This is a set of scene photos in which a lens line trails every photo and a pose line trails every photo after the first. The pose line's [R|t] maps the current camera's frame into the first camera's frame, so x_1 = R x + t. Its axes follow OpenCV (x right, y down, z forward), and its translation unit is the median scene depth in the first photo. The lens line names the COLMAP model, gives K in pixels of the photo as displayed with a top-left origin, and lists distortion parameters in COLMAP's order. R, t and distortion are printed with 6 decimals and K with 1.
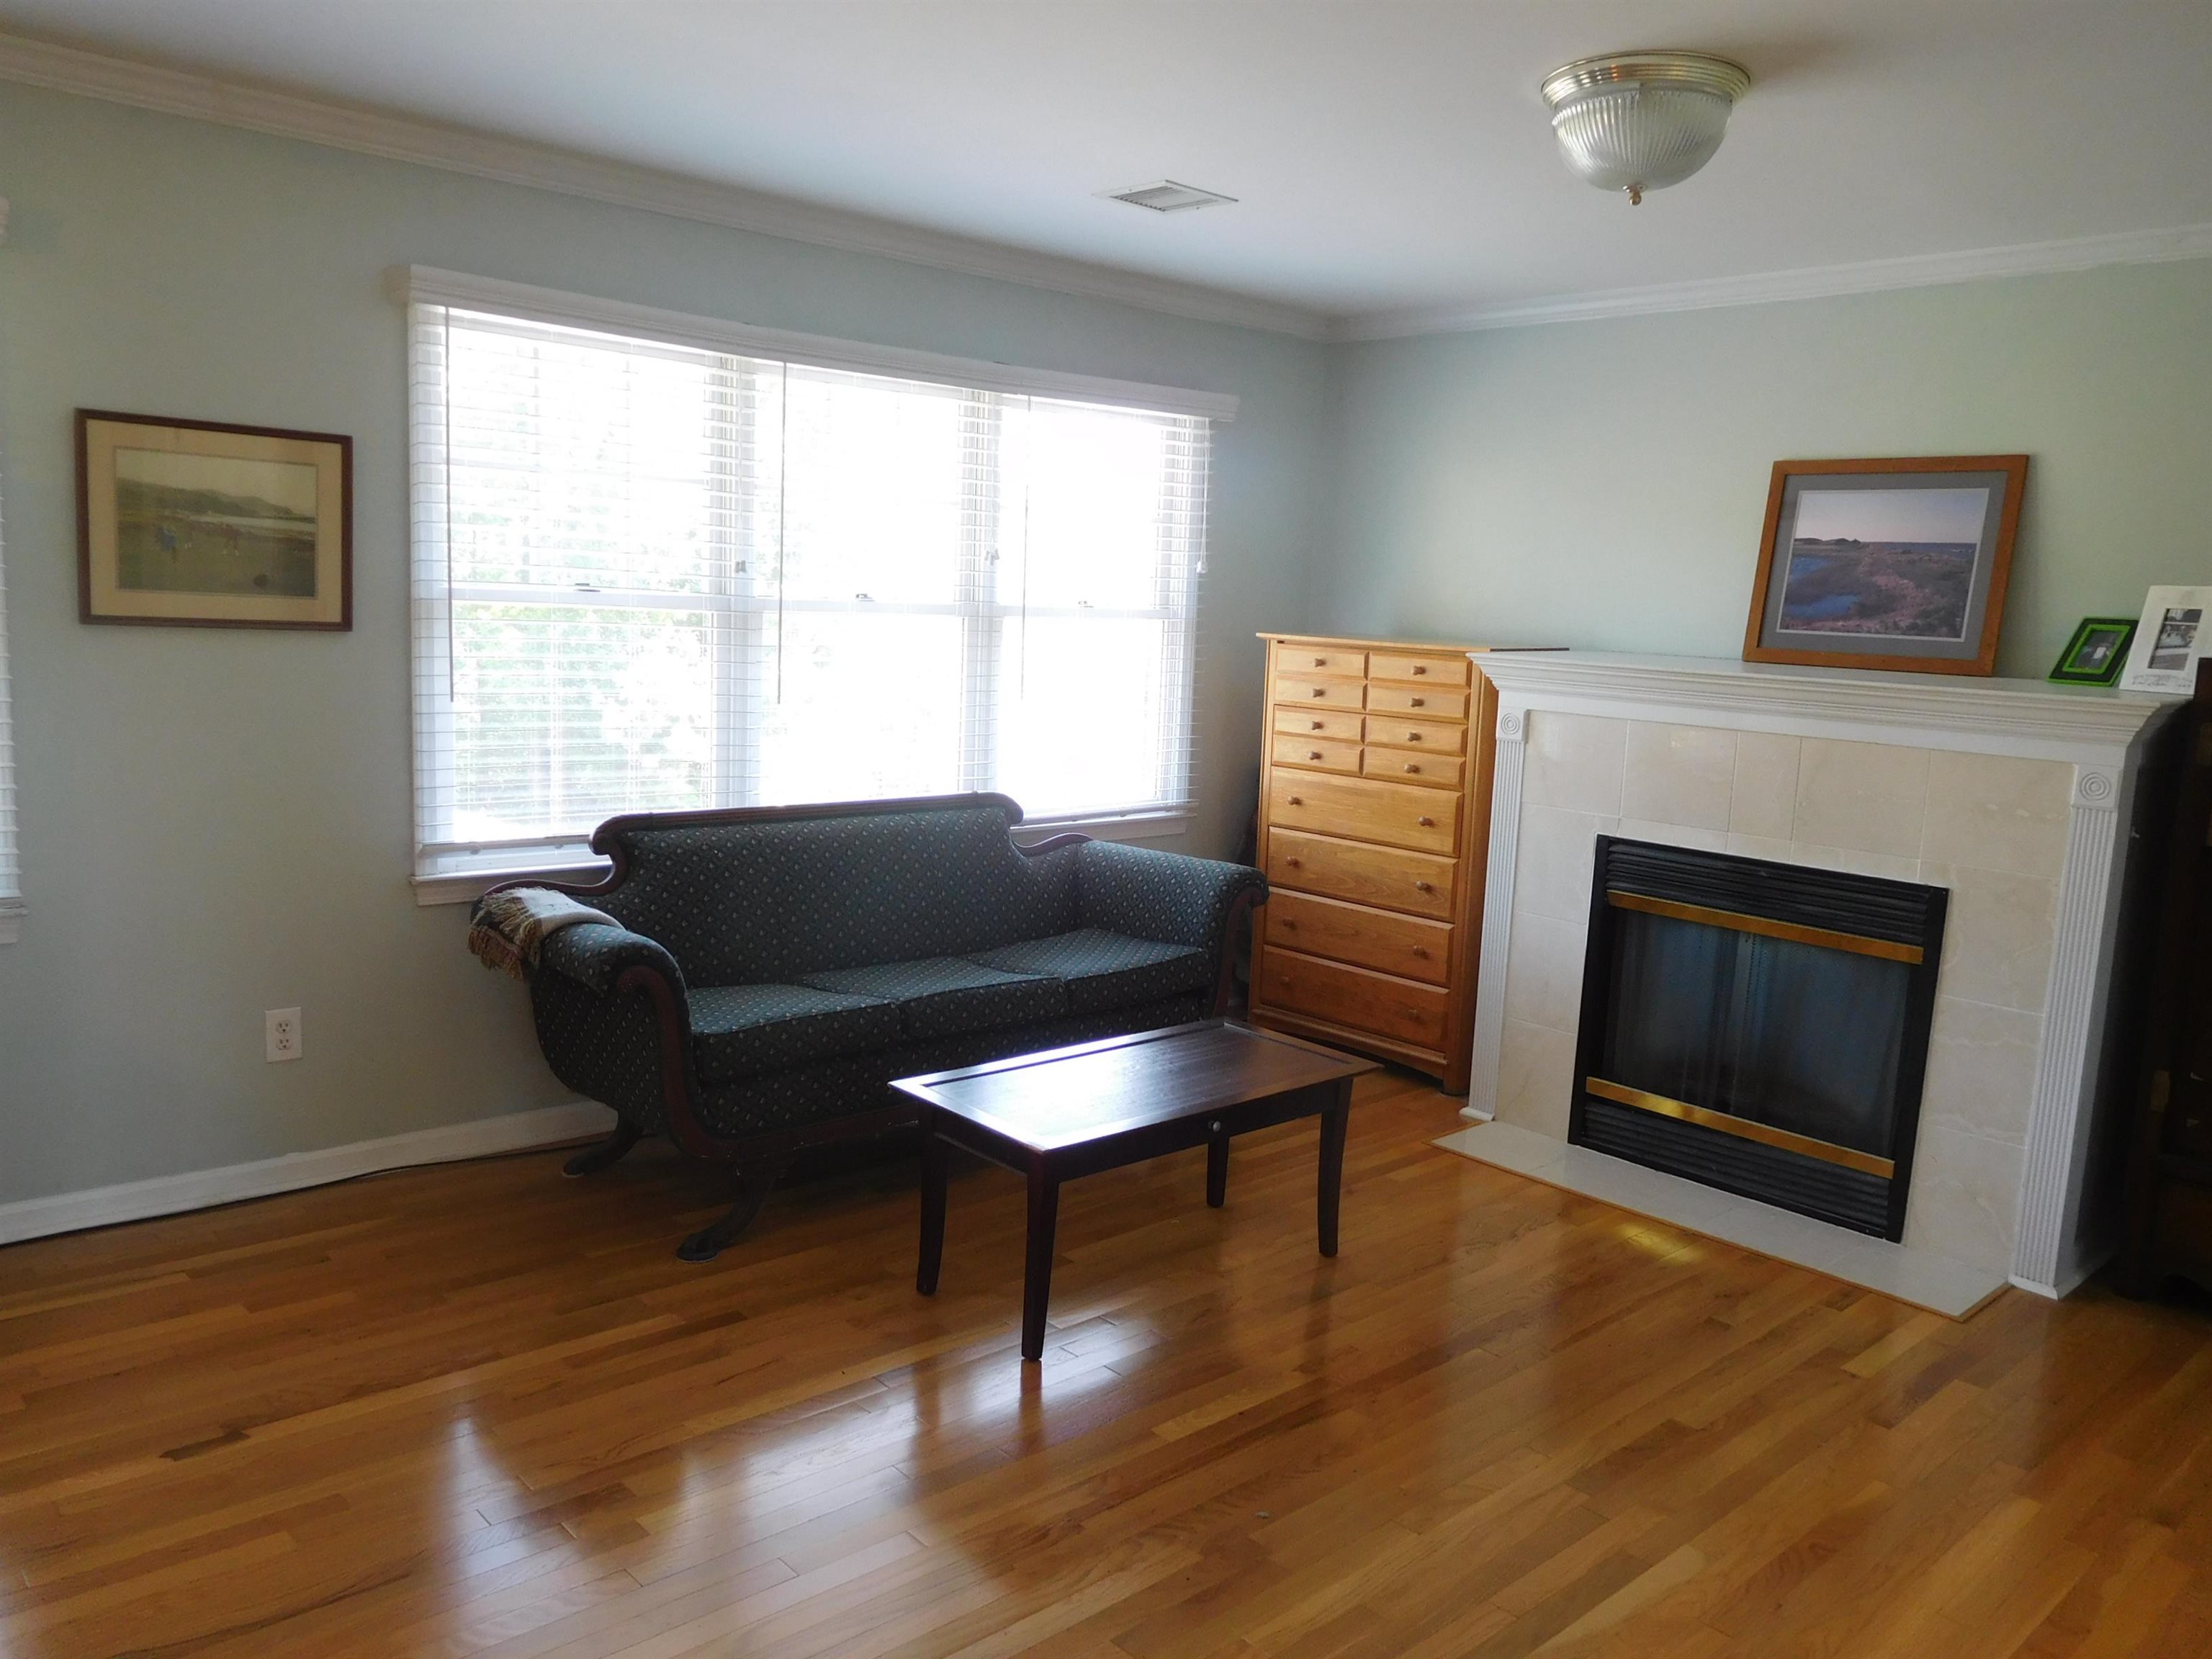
lens RADIAL K [[1654.4, 0, 1112.7], [0, 1654.4, 823.0], [0, 0, 1]] dist [-0.028626, 0.025029]
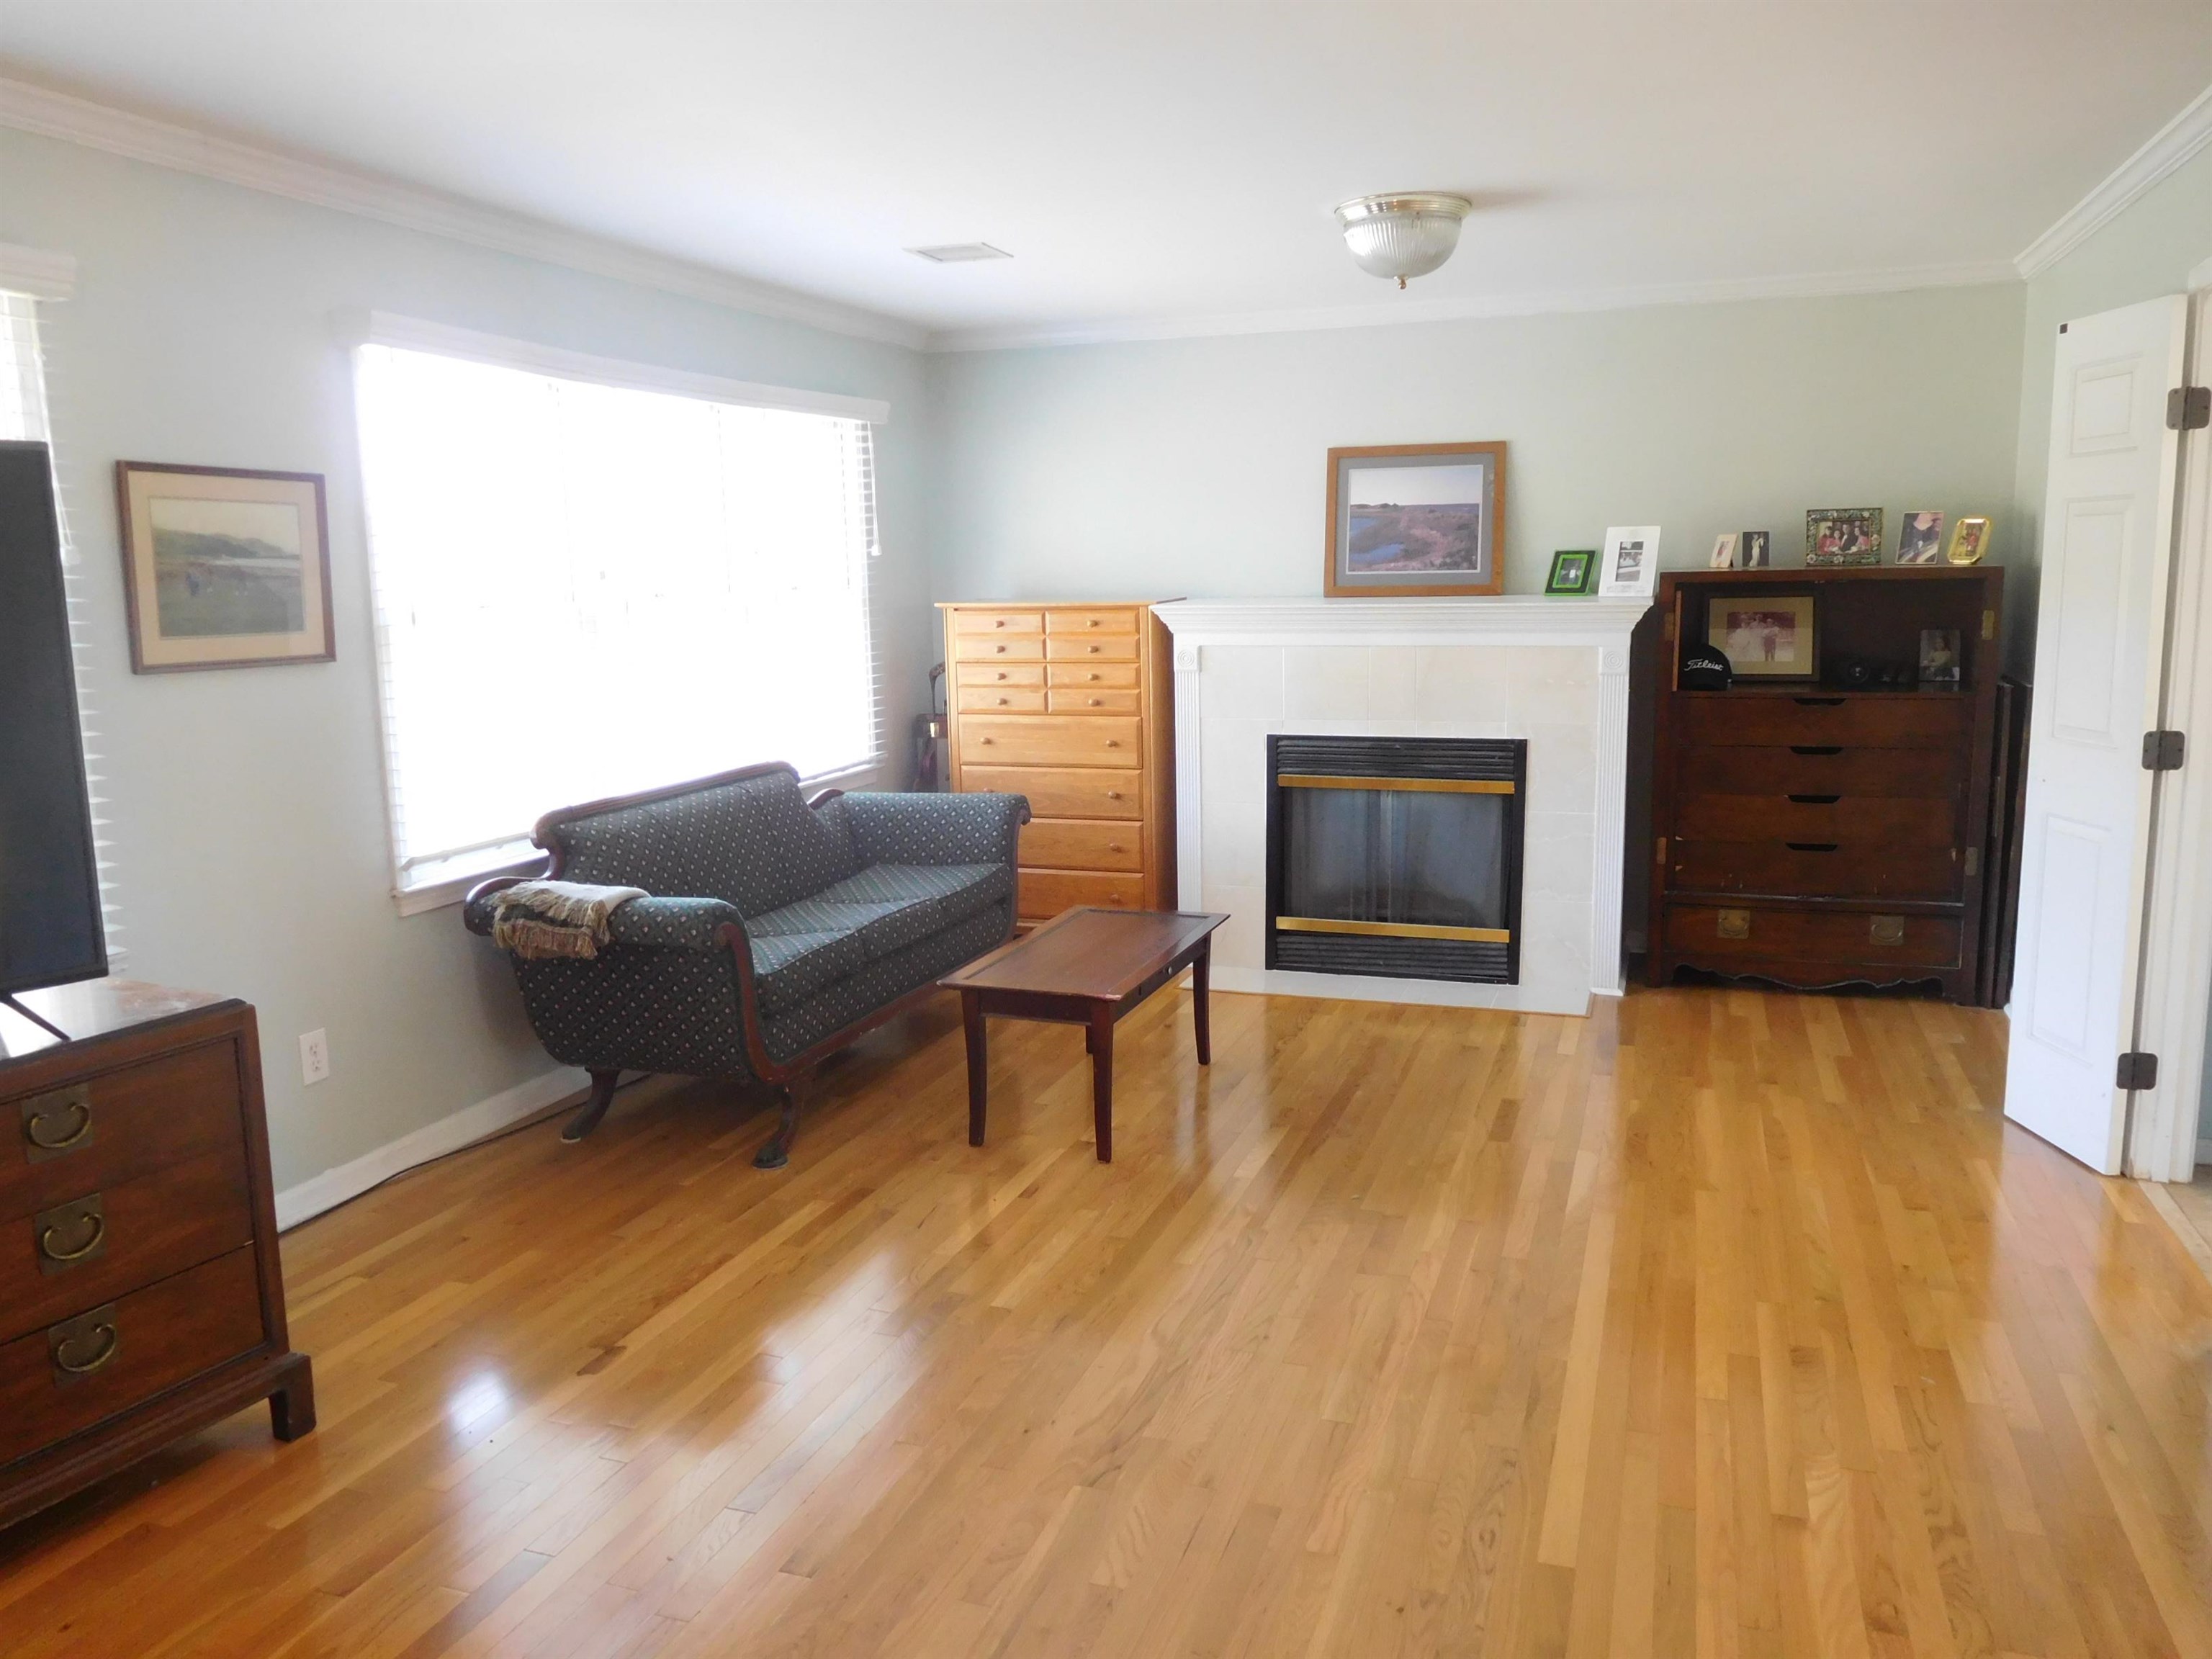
lens RADIAL K [[1654.4, 0, 1091.9], [0, 1654.4, 822.1], [0, 0, 1]] dist [-0.028626, 0.025029]
pose [[0.881211, -0.132544, 0.453761, -0.502544], [0.122362, 0.991129, 0.051881, -0.010721], [-0.456612, 0.009805, 0.889612, -0.137278]]
